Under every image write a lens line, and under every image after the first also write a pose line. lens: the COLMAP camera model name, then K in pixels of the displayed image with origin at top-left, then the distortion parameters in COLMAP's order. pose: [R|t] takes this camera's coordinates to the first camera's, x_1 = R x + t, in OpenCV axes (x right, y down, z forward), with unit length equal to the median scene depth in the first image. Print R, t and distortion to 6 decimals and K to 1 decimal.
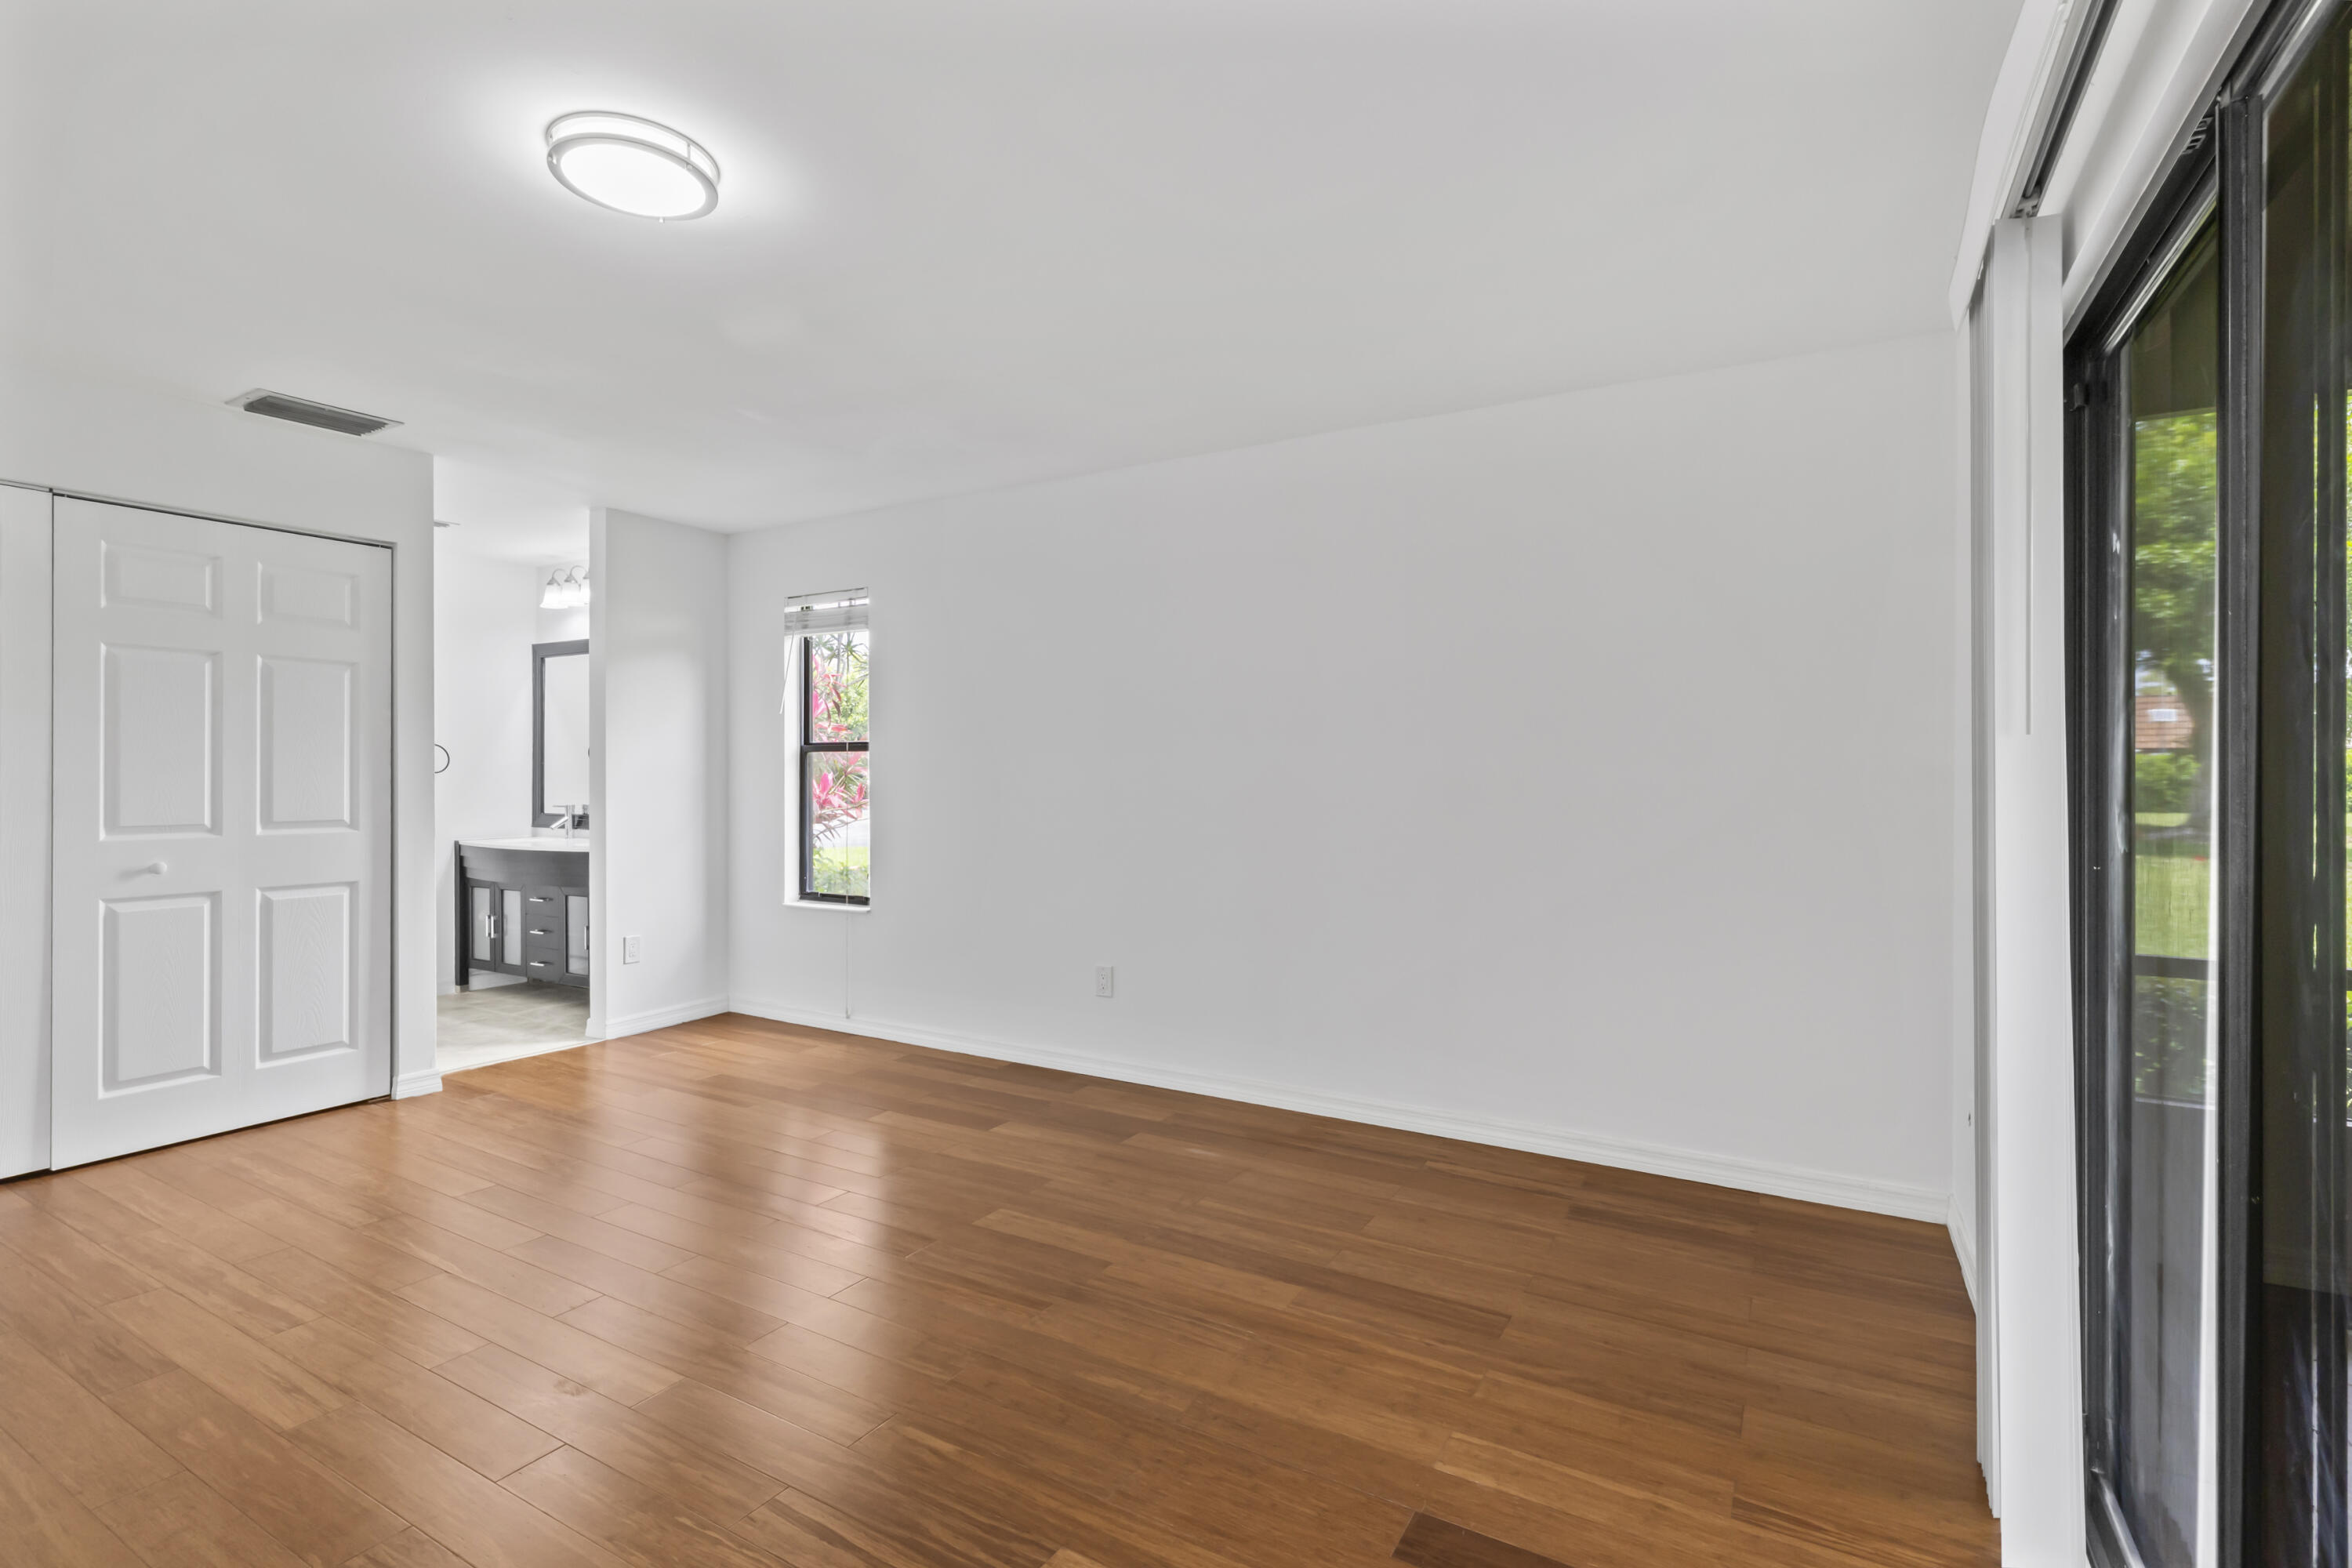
lens RADIAL K [[1107.2, 0, 1185.2], [0, 1107.2, 787.8], [0, 0, 1]] dist [-0.001581, 0.001709]
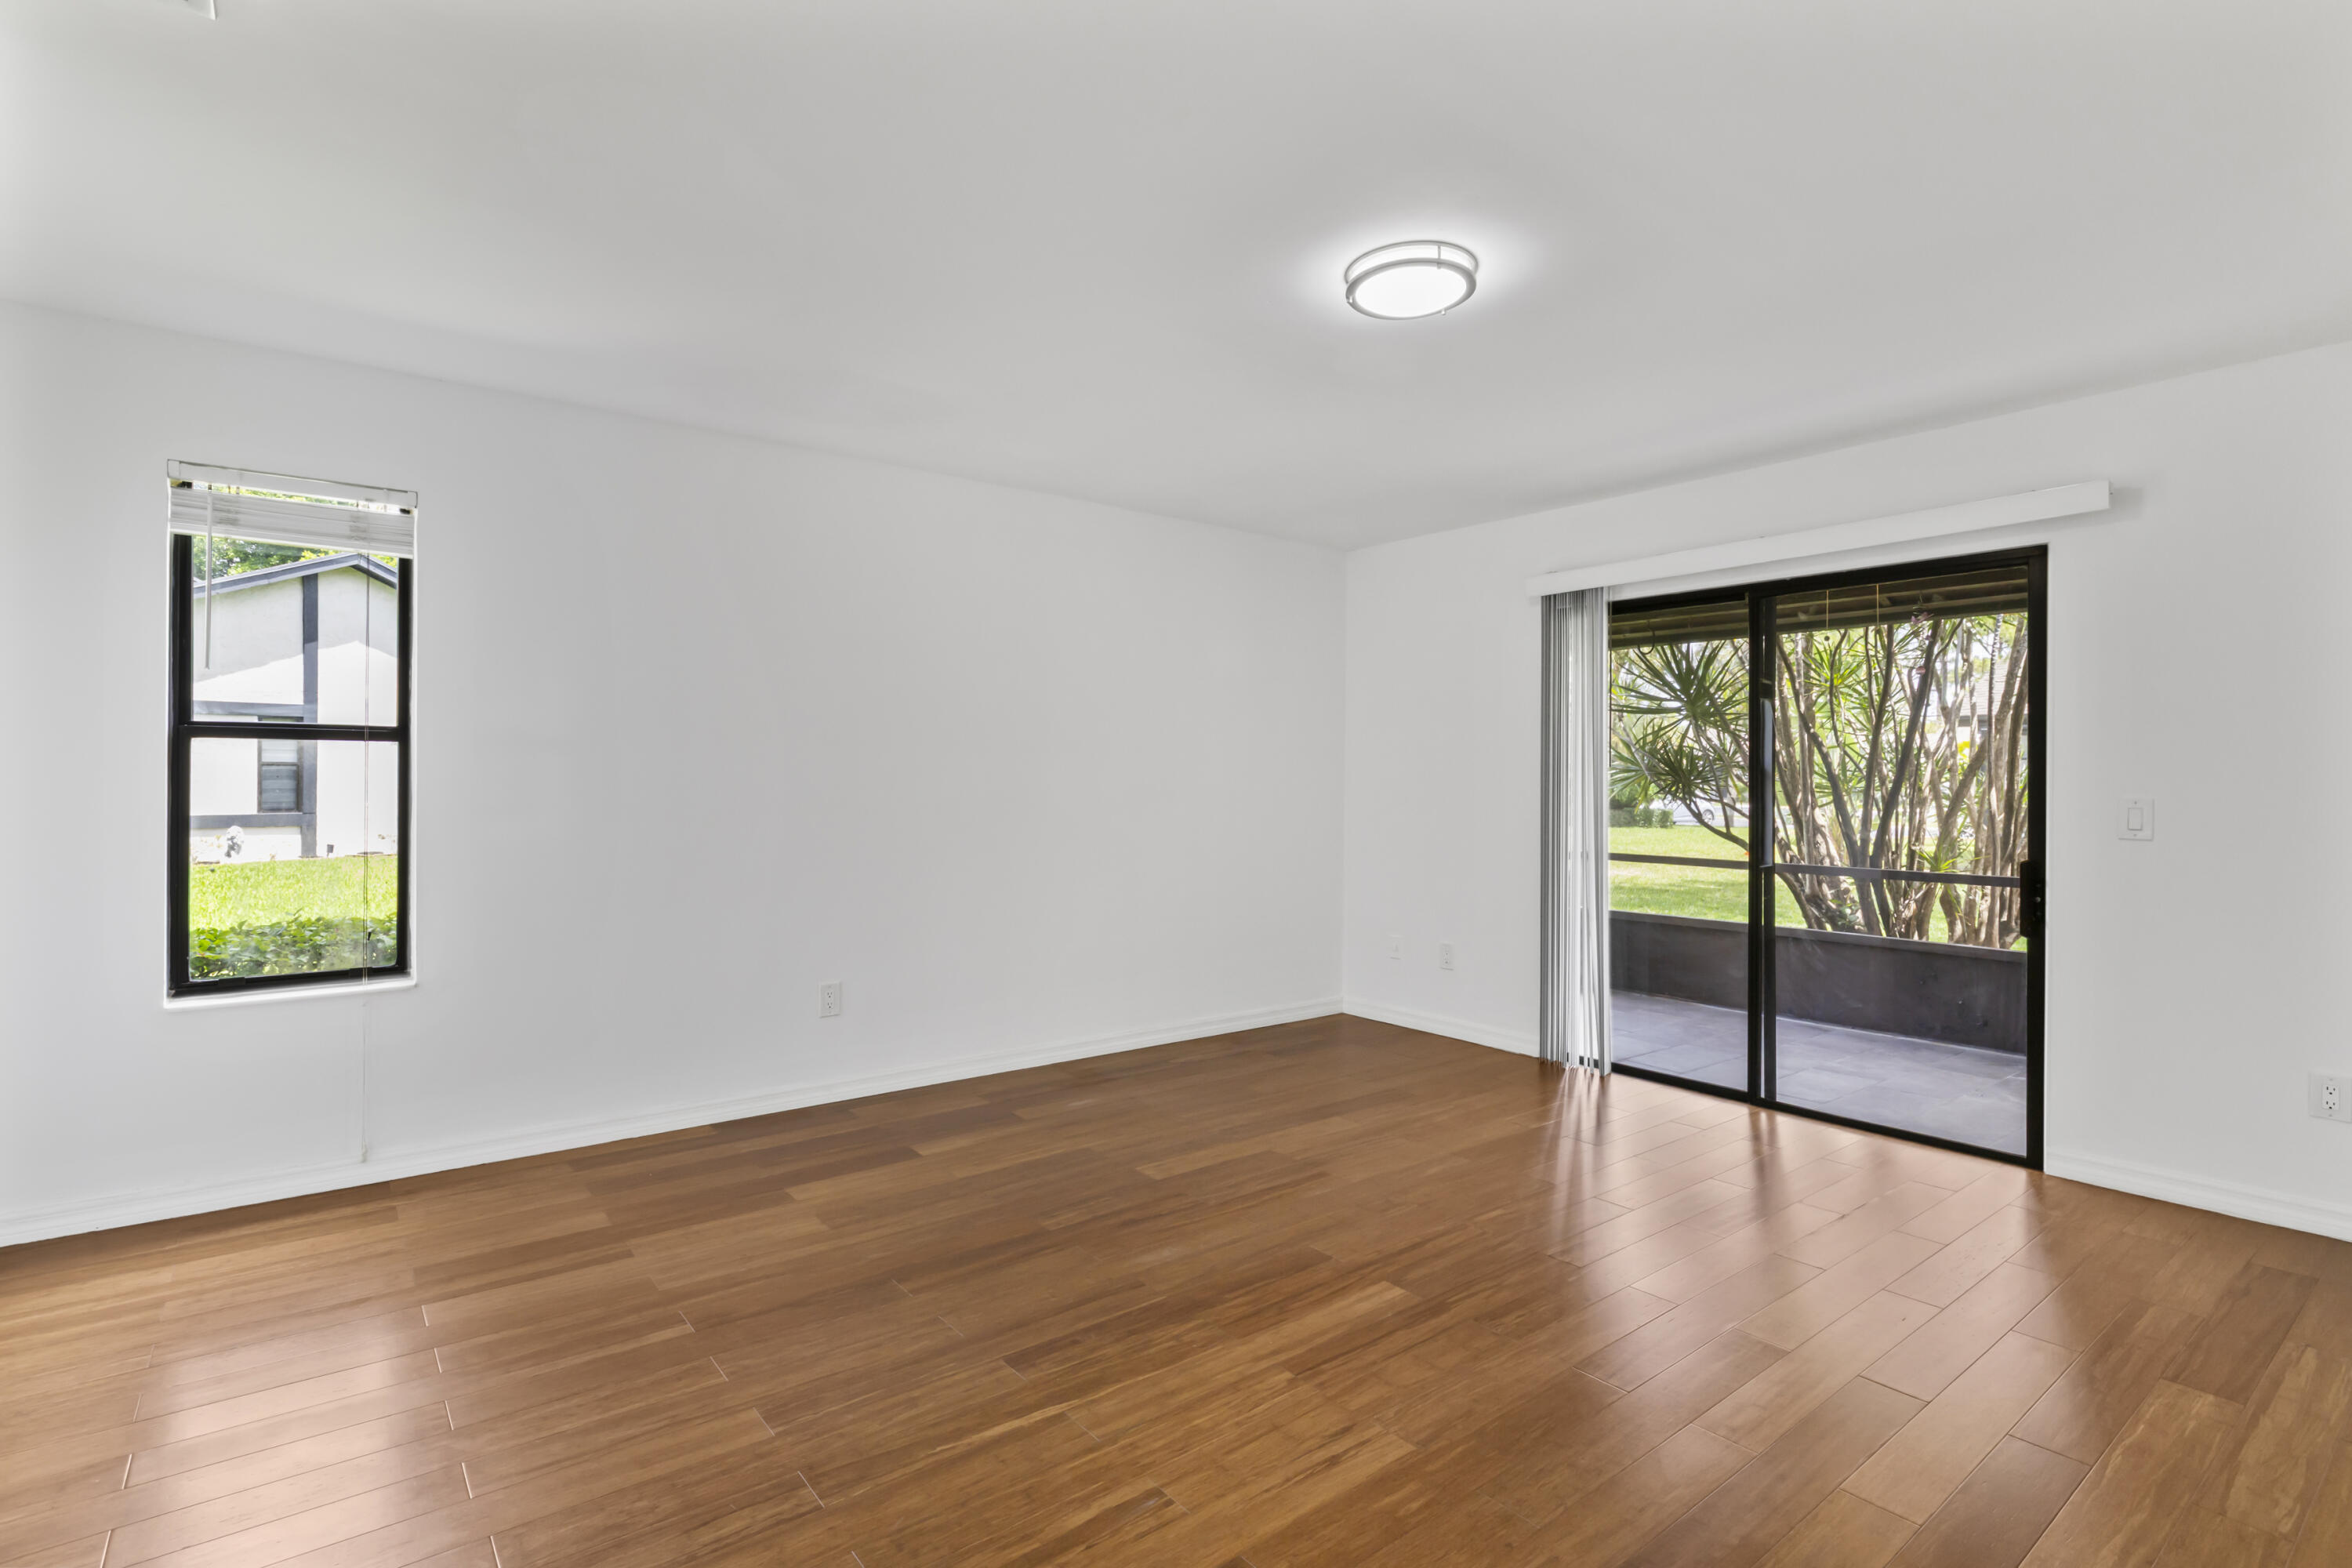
lens RADIAL K [[1108.8, 0, 1166.8], [0, 1108.8, 780.9], [0, 0, 1]] dist [-0.000647, -0.000115]
pose [[0.366577, -0.002318, 0.930385, -1.072442], [0.004880, 0.999988, 0.000569, -0.012704], [-0.930375, 0.004331, 0.366584, 0.495252]]
